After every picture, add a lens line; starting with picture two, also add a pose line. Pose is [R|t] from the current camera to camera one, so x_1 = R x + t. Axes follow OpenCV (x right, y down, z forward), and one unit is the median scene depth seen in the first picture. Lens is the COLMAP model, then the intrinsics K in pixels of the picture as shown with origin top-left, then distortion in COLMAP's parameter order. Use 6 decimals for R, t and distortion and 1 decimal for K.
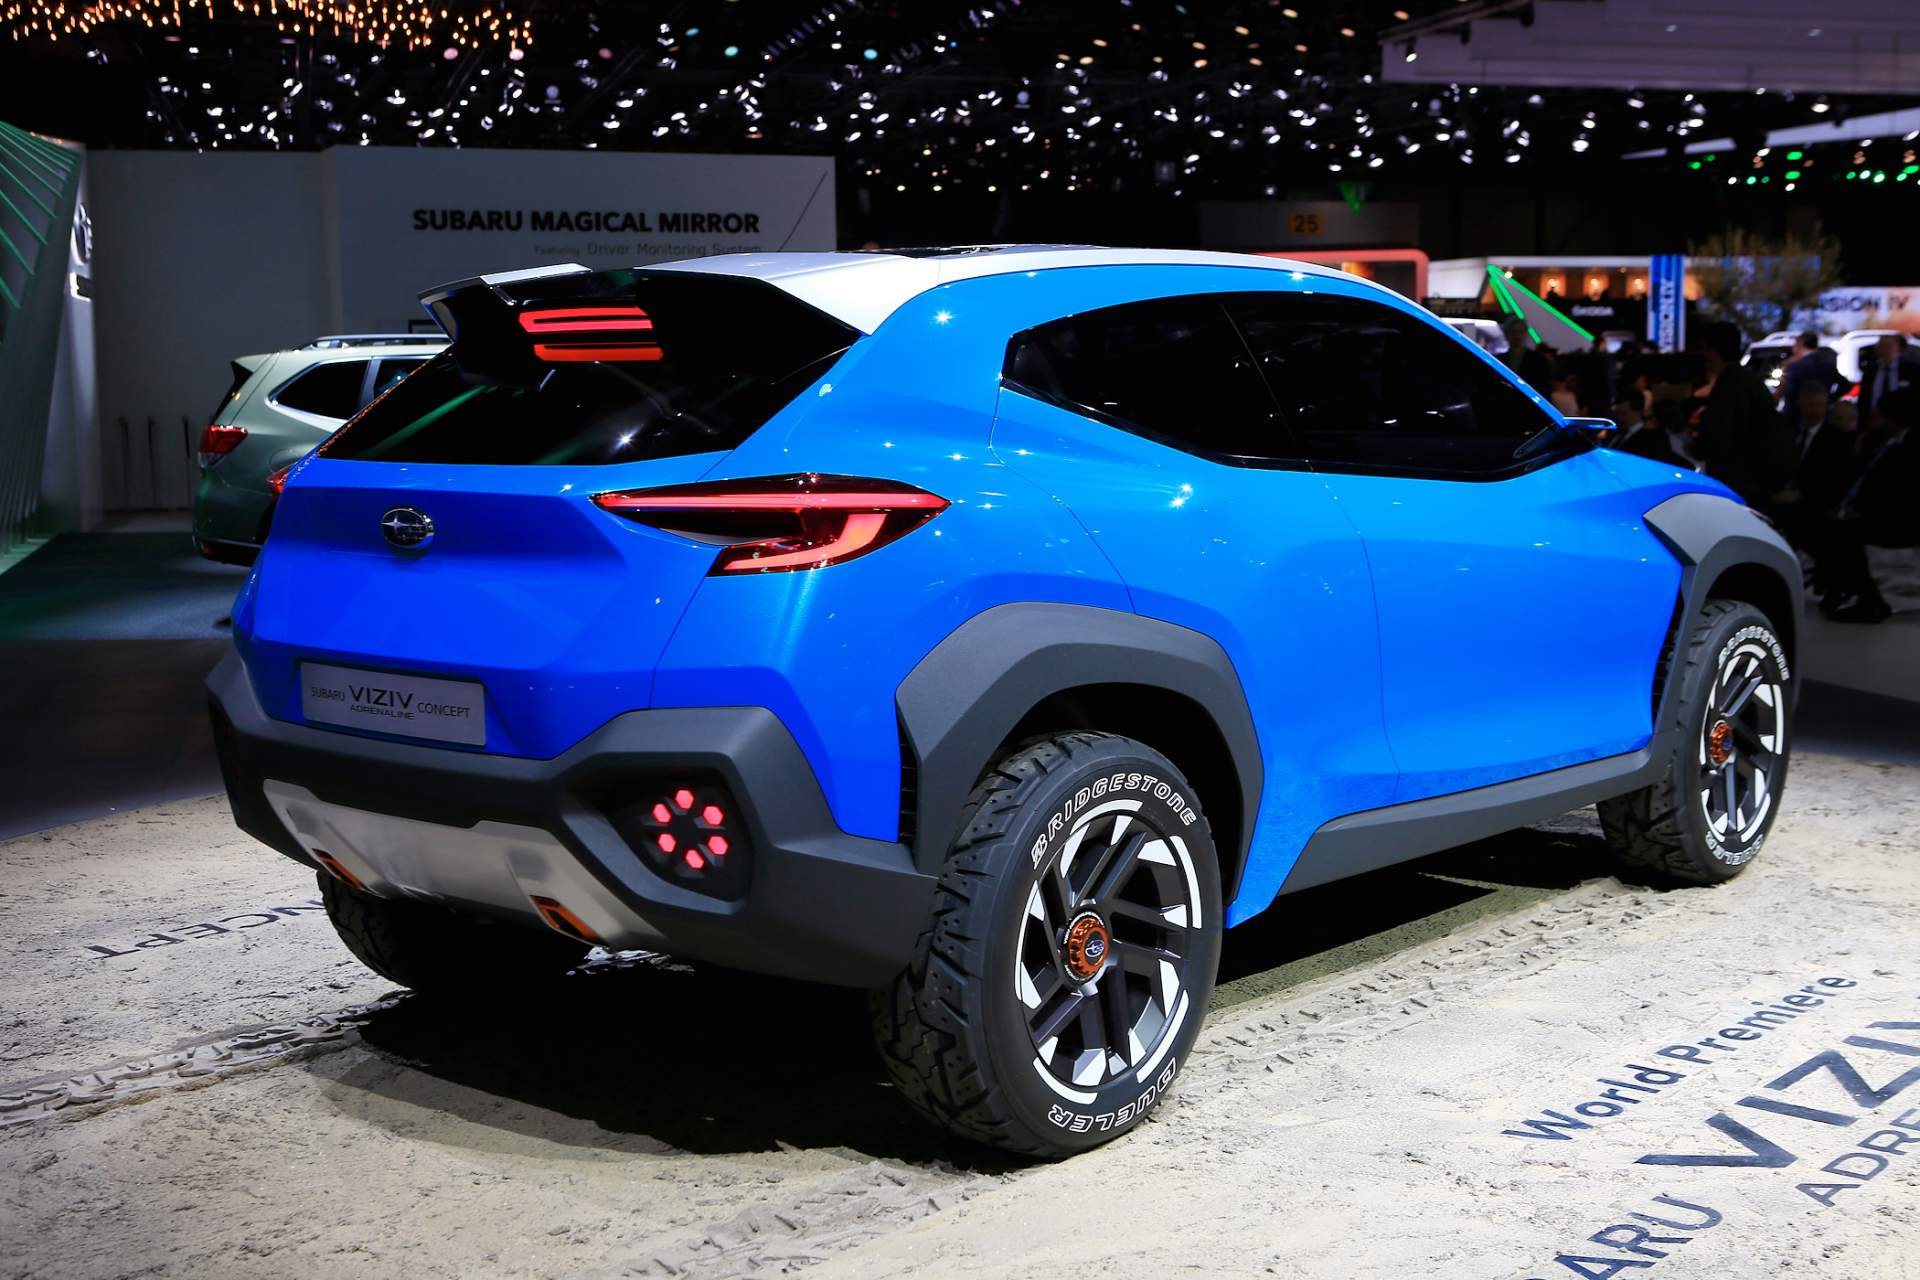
lens RADIAL K [[2436.2, 0, 960.0], [0, 2436.2, 640.0], [0, 0, 1]] dist [-0.013518, 0.027912]
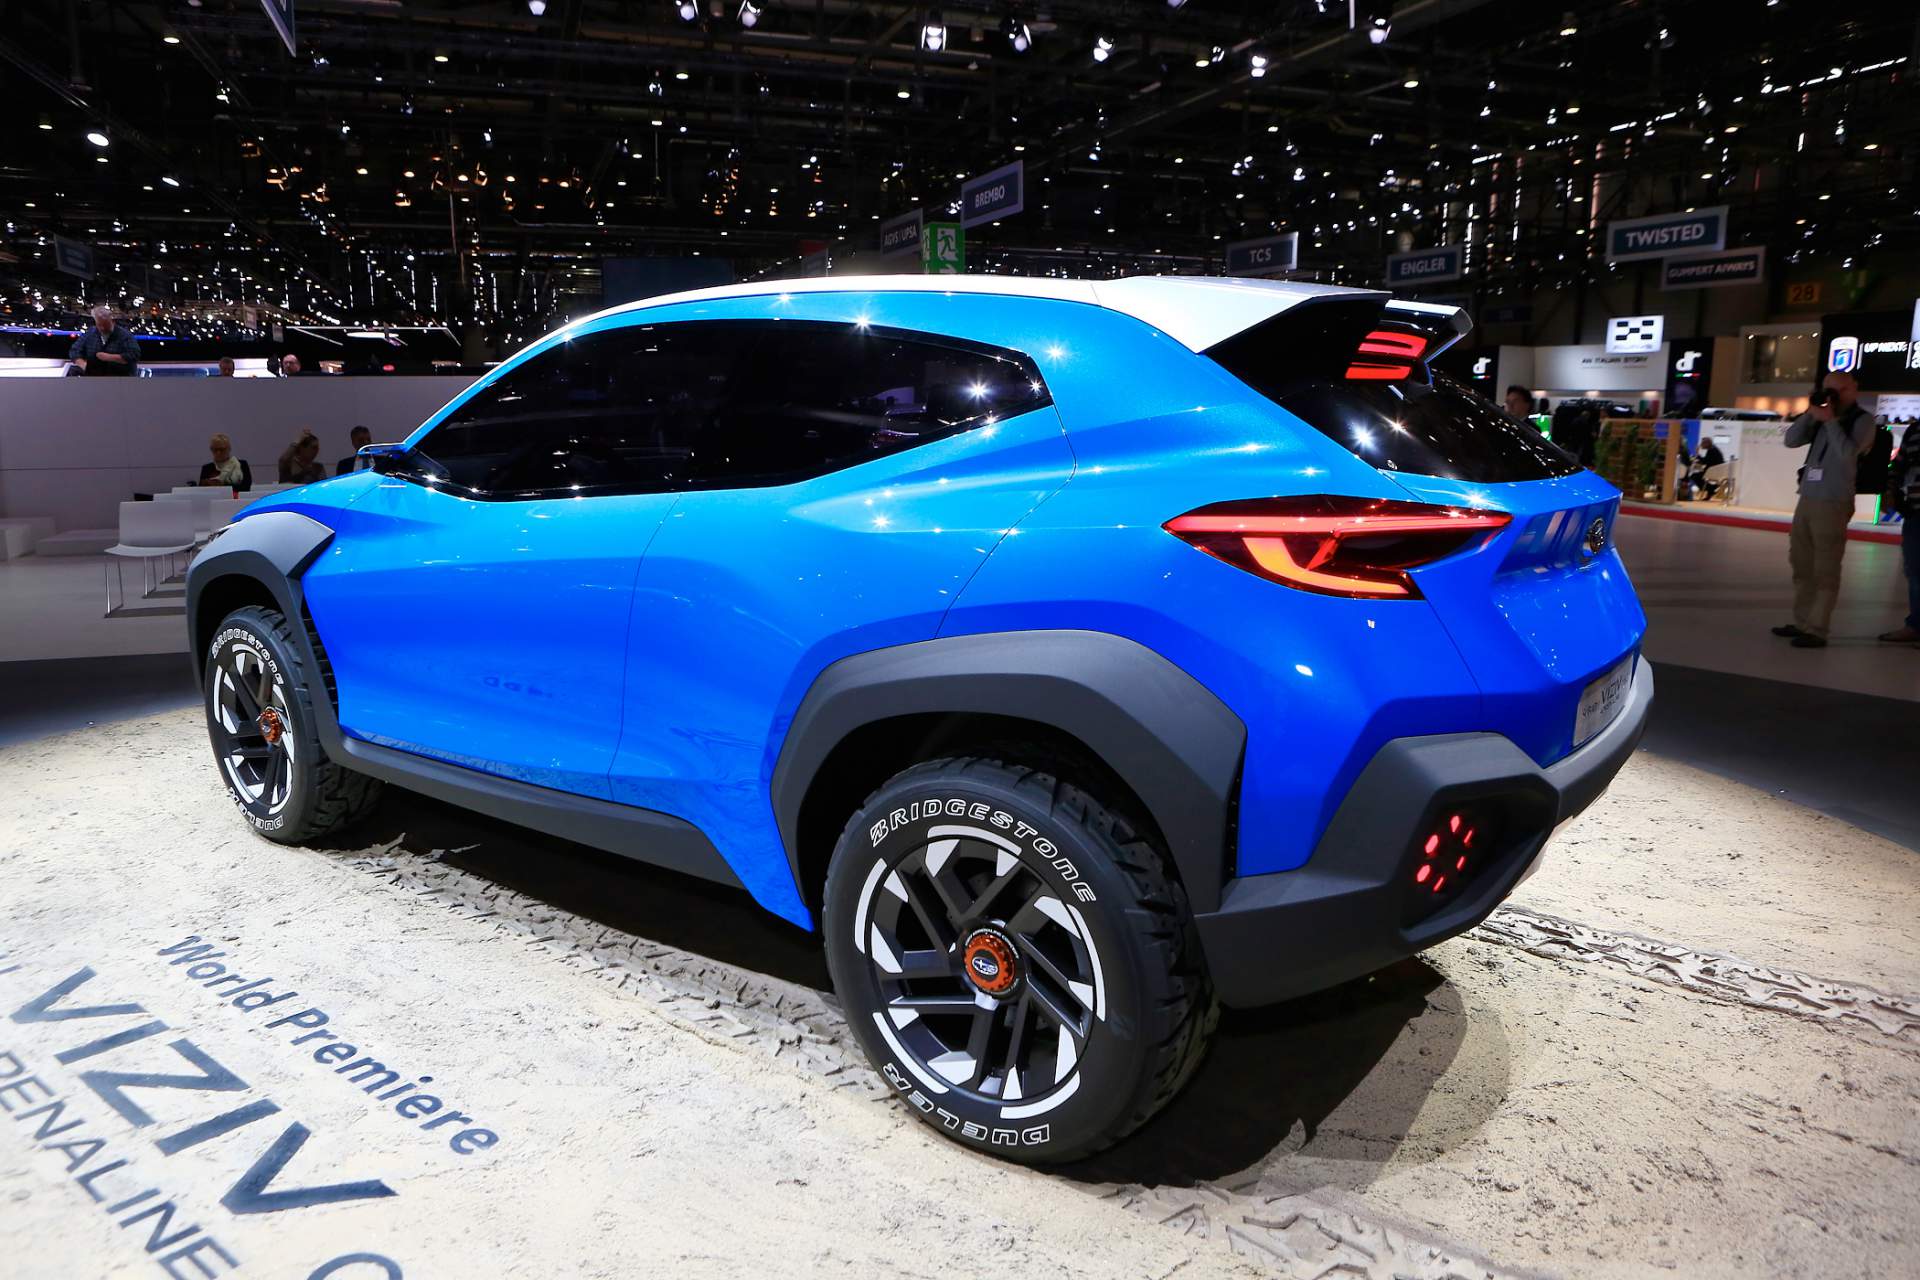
lens RADIAL K [[1346.0, 0, 960.0], [0, 1346.0, 640.0], [0, 0, 1]] dist [-0.119155, 0.092775]
pose [[-0.080795, -0.164669, 0.983034, -0.682946], [0.112420, 0.978460, 0.173142, -0.114693], [-0.990371, 0.124502, -0.060542, 1.135397]]
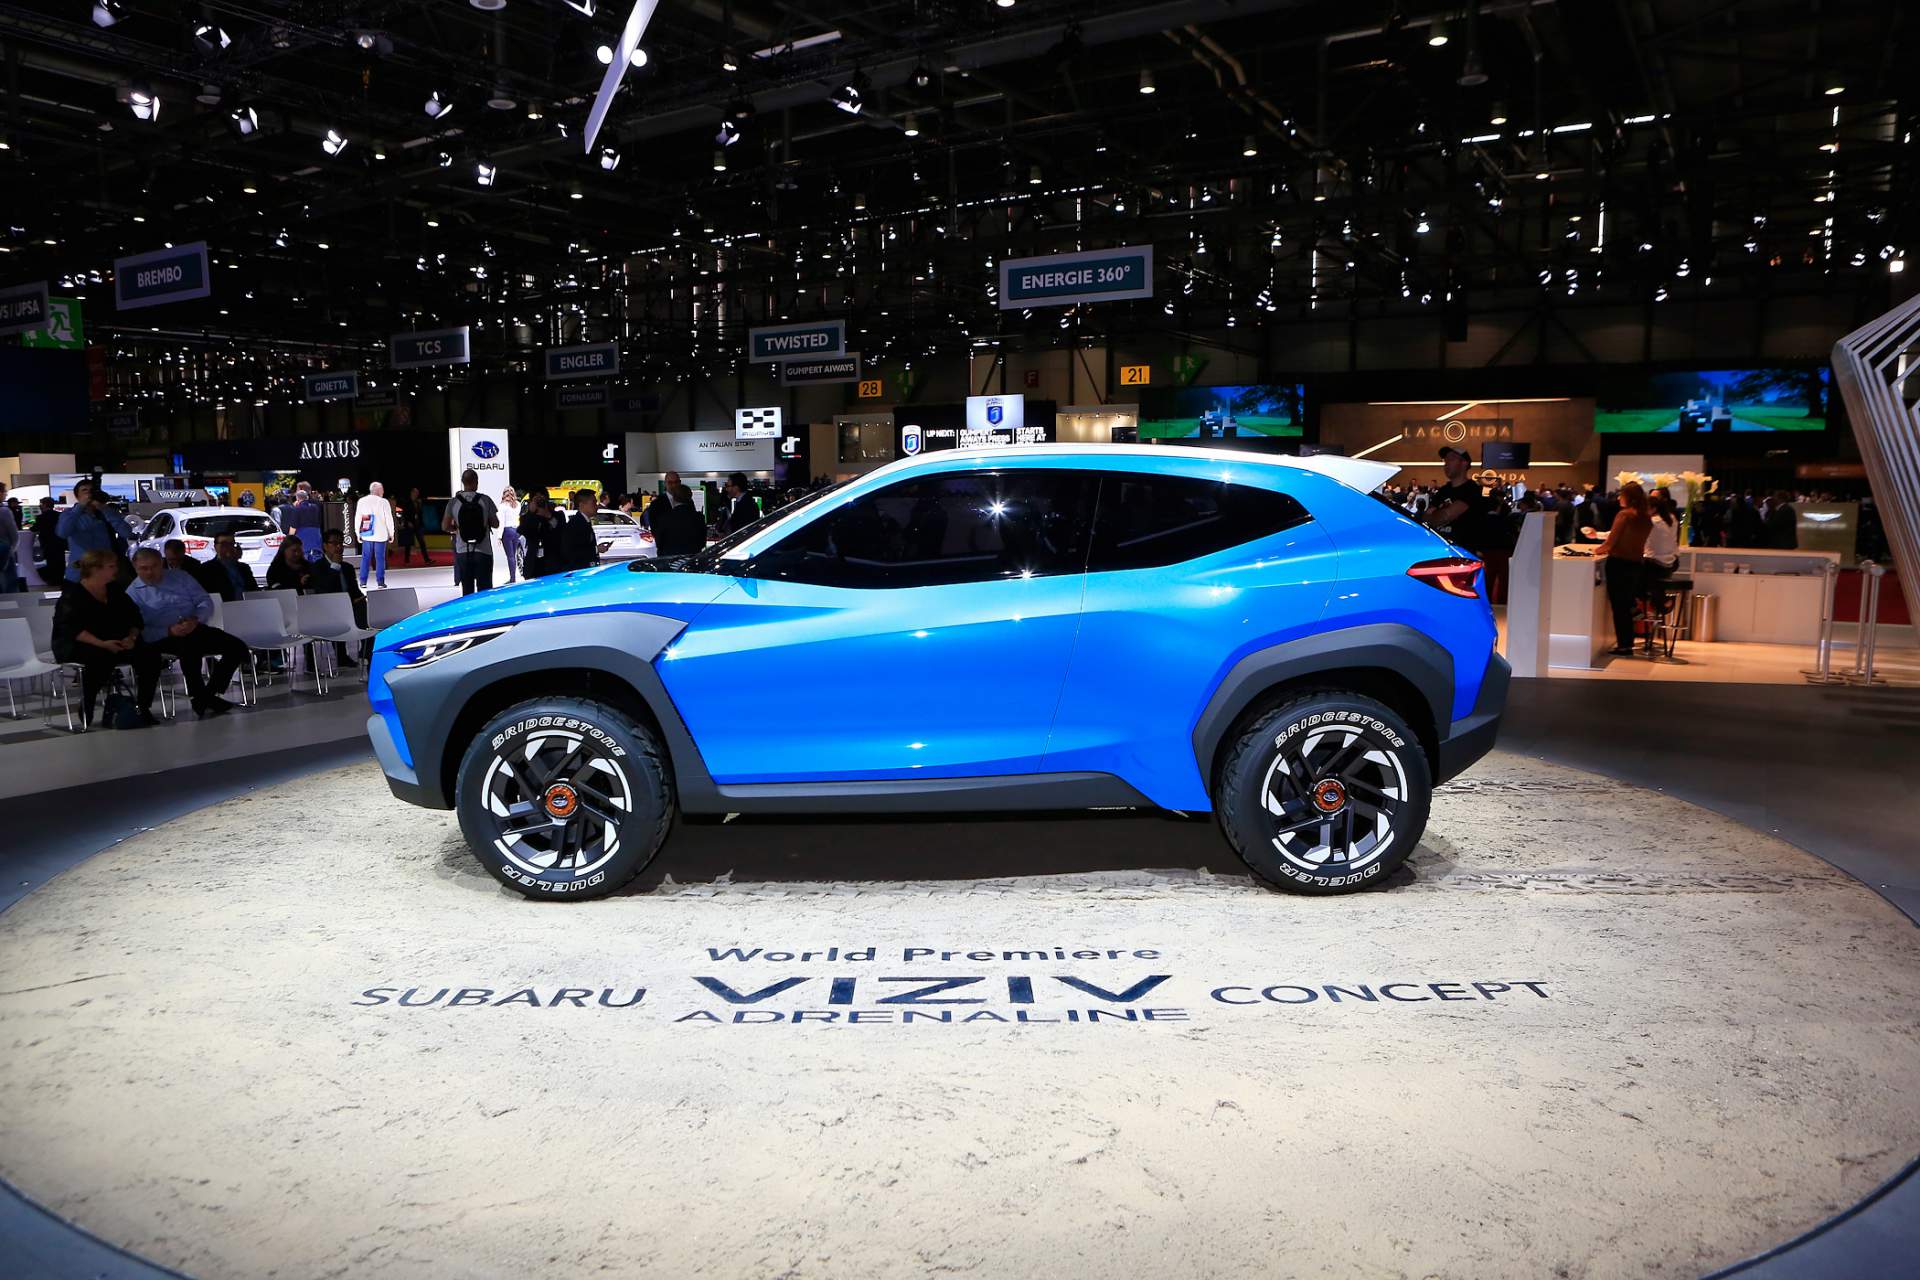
lens RADIAL K [[1346.0, 0, 960.0], [0, 1346.0, 640.0], [0, 0, 1]] dist [-0.119155, 0.092775]
pose [[-0.683281, -0.068820, 0.726905, -0.740300], [0.100100, 0.977319, 0.186620, -0.234509], [-0.723262, 0.200277, -0.660895, 1.927333]]
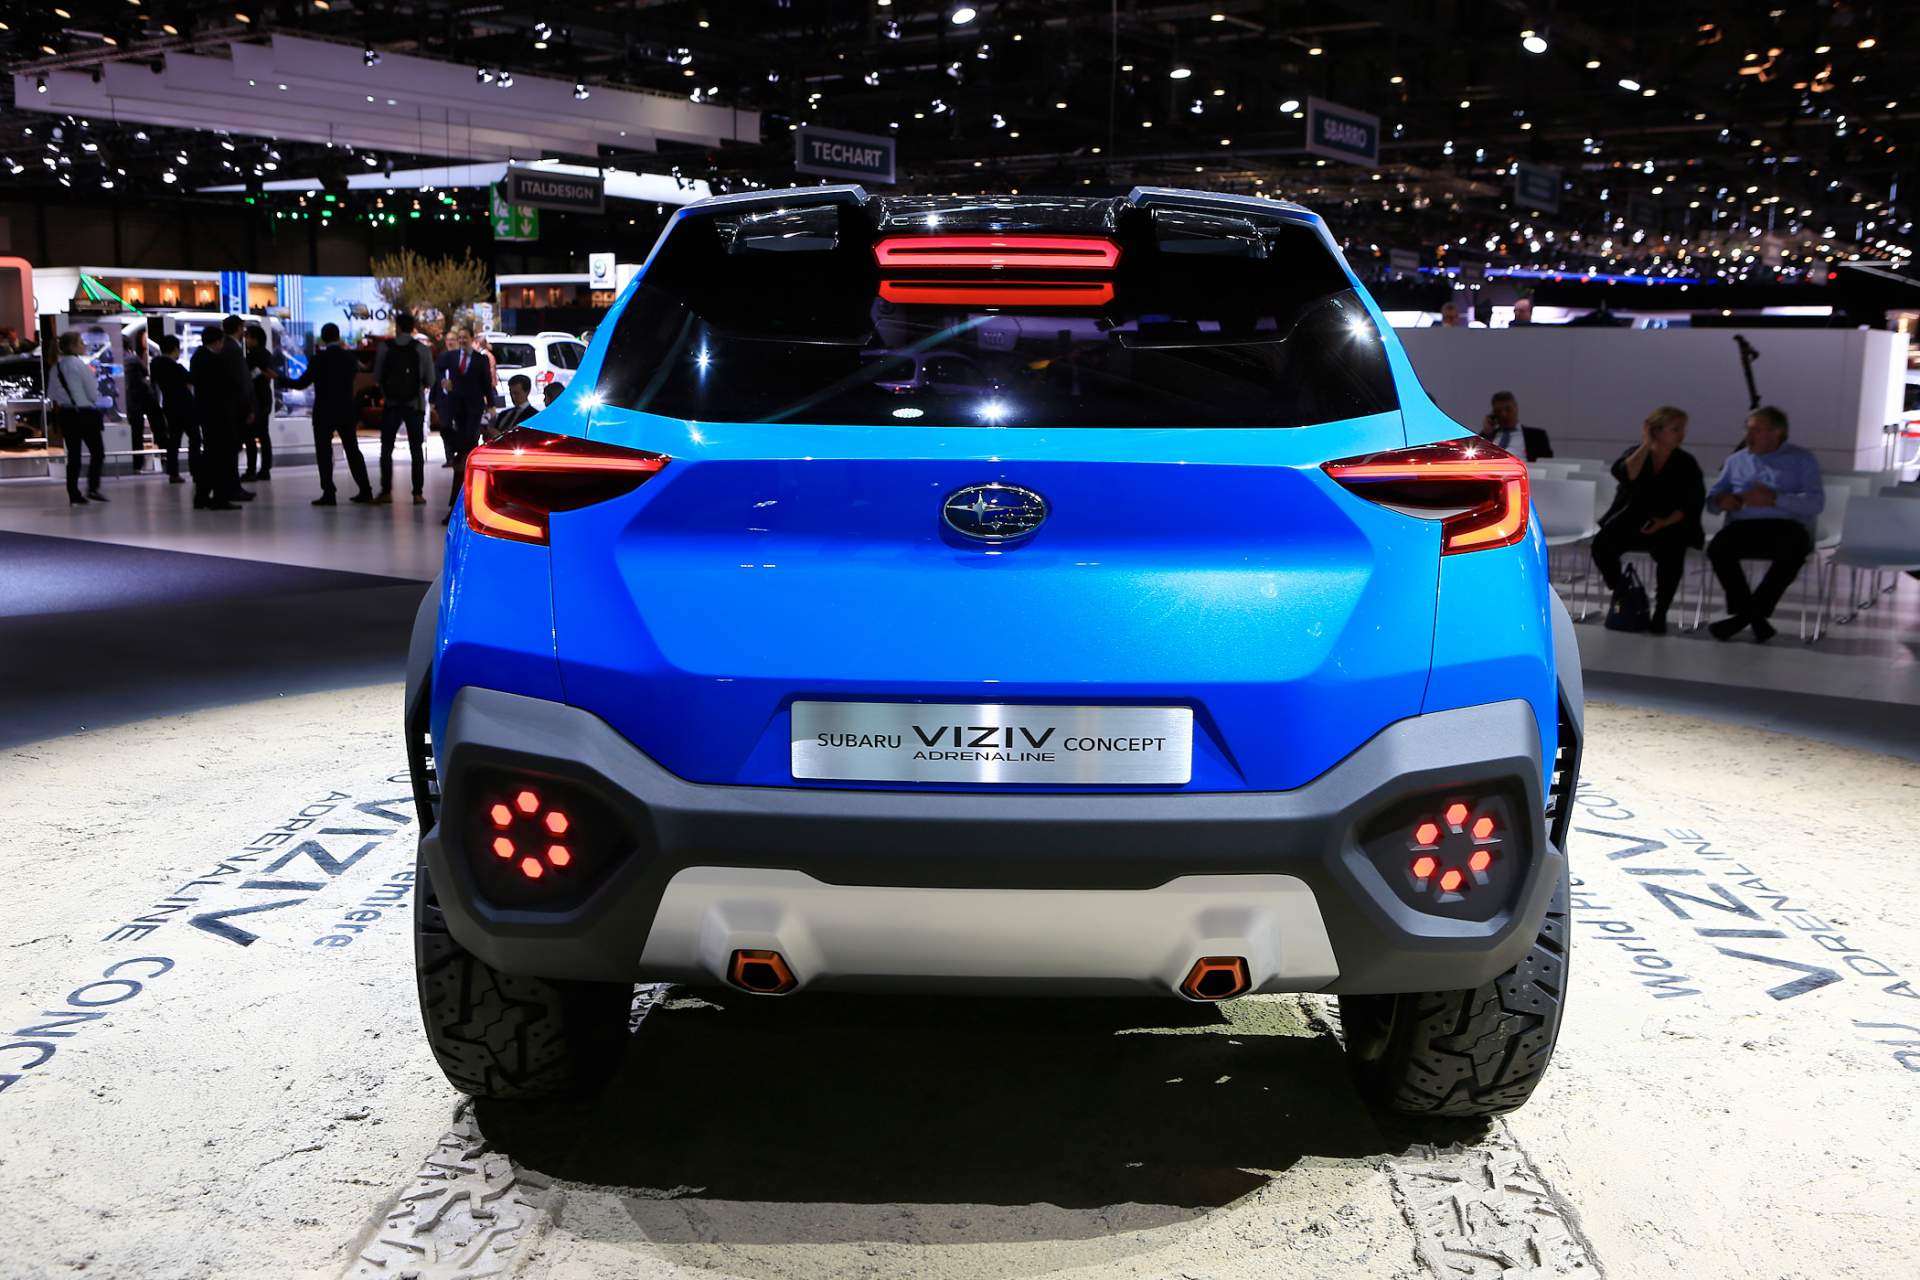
lens RADIAL K [[1854.0, 0, 935.7], [0, 1854.0, 642.6], [0, 0, 1]] dist [-0.092631, 0.125332]
pose [[0.764447, -0.079641, 0.639749, -0.528242], [0.054984, 0.996779, 0.058386, -0.034540], [-0.642338, -0.009457, 0.766363, 0.488368]]
